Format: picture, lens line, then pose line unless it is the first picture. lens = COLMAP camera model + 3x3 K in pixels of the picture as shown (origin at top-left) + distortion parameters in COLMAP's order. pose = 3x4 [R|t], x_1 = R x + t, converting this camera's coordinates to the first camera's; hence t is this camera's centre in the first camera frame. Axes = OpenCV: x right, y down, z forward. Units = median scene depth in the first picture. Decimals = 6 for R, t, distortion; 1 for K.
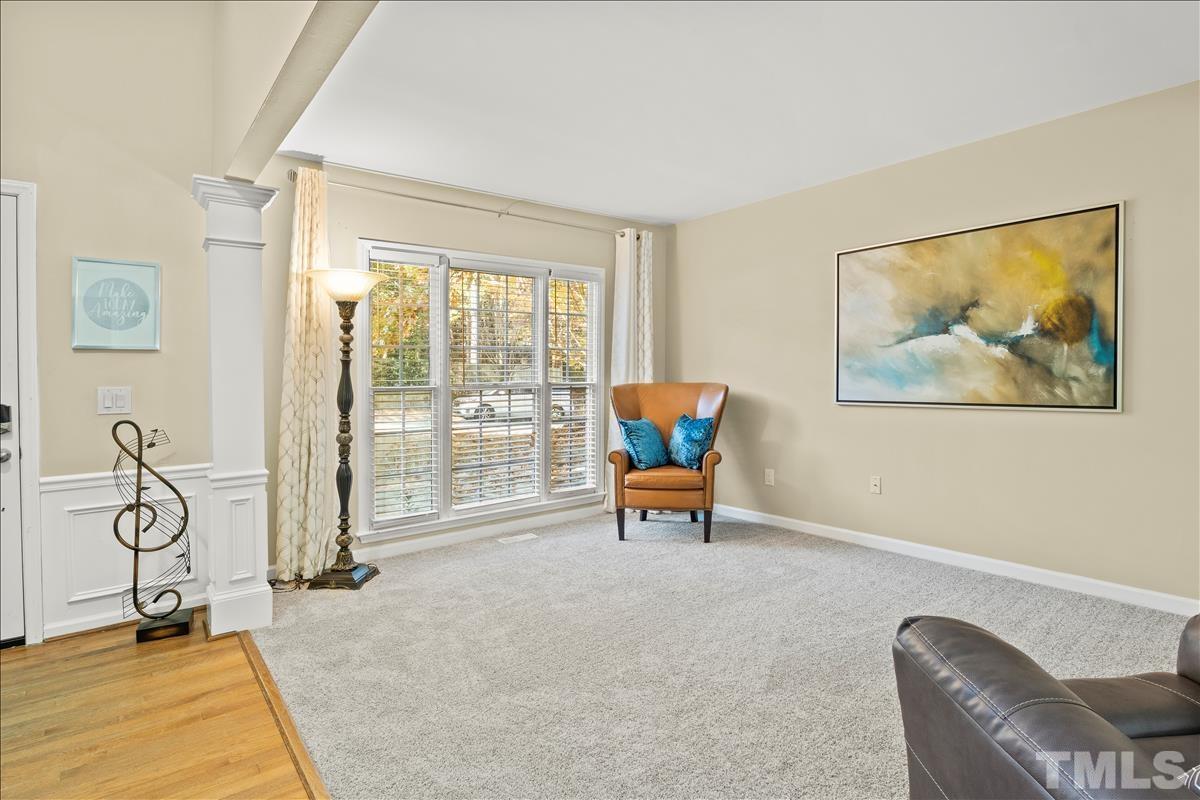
lens RADIAL K [[591.4, 0, 615.7], [0, 591.4, 389.2], [0, 0, 1]] dist [-0.004801, -0.001190]
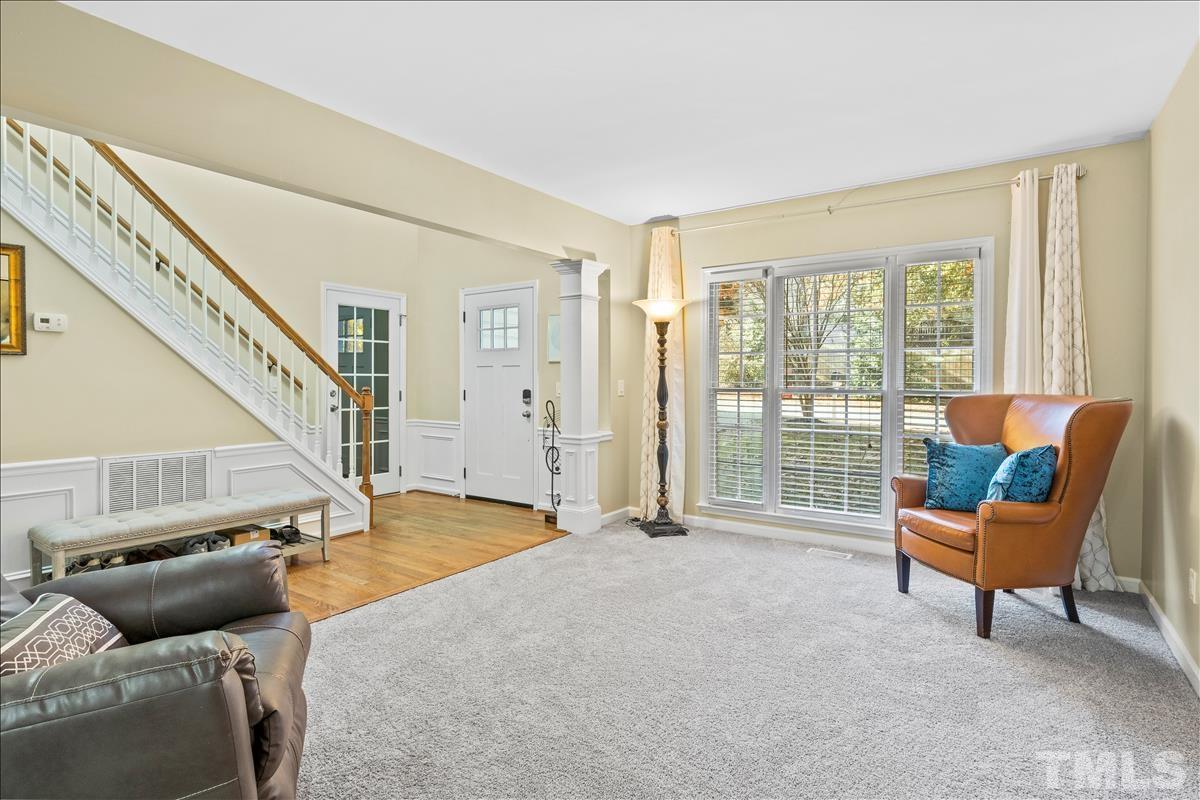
lens RADIAL K [[598.7, 0, 611.5], [0, 598.7, 377.7], [0, 0, 1]] dist [0.004230, 0.000066]
pose [[0.308110, 0.013031, -0.951261, 0.793260], [-0.028923, 0.999572, 0.004325, -0.025236], [0.950911, 0.026181, 0.308355, 0.469209]]
